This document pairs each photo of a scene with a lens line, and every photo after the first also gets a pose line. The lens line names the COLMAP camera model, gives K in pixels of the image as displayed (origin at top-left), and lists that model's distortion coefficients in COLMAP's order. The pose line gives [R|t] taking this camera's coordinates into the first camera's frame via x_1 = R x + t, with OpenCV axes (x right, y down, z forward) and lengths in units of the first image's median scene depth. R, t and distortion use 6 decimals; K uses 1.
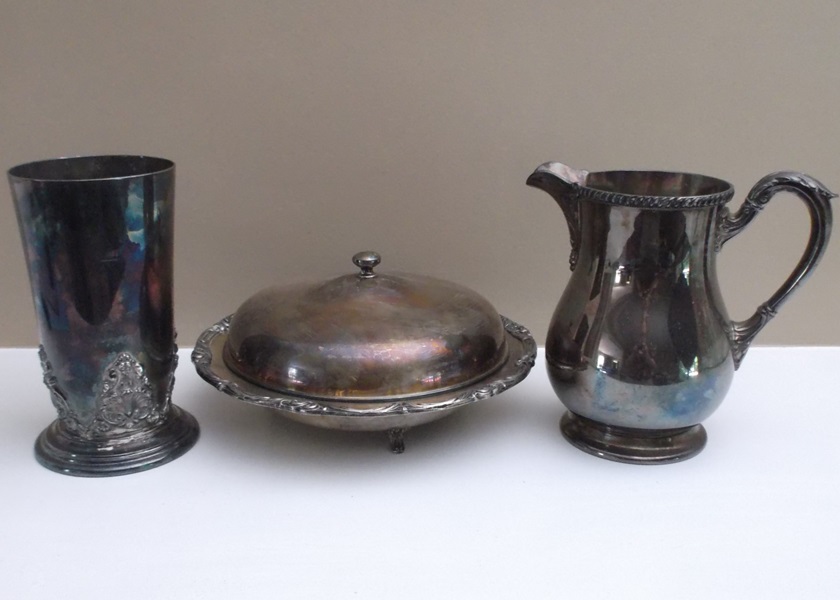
lens RADIAL K [[830.8, 0, 420.0], [0, 830.8, 300.0], [0, 0, 1]] dist [0.000915, -0.007176]
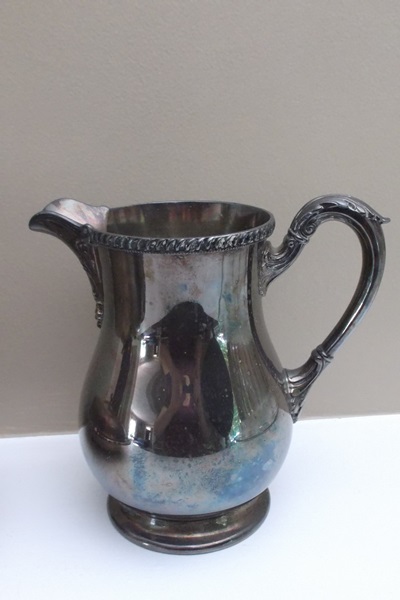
lens RADIAL K [[531.3, 0, 200.0], [0, 531.3, 300.0], [0, 0, 1]] dist [-0.002552, -0.003572]
pose [[0.970818, -0.104280, 0.215959, 0.184007], [0.094994, 0.994067, 0.052974, -0.090122], [-0.220202, -0.030913, 0.974964, 0.500274]]
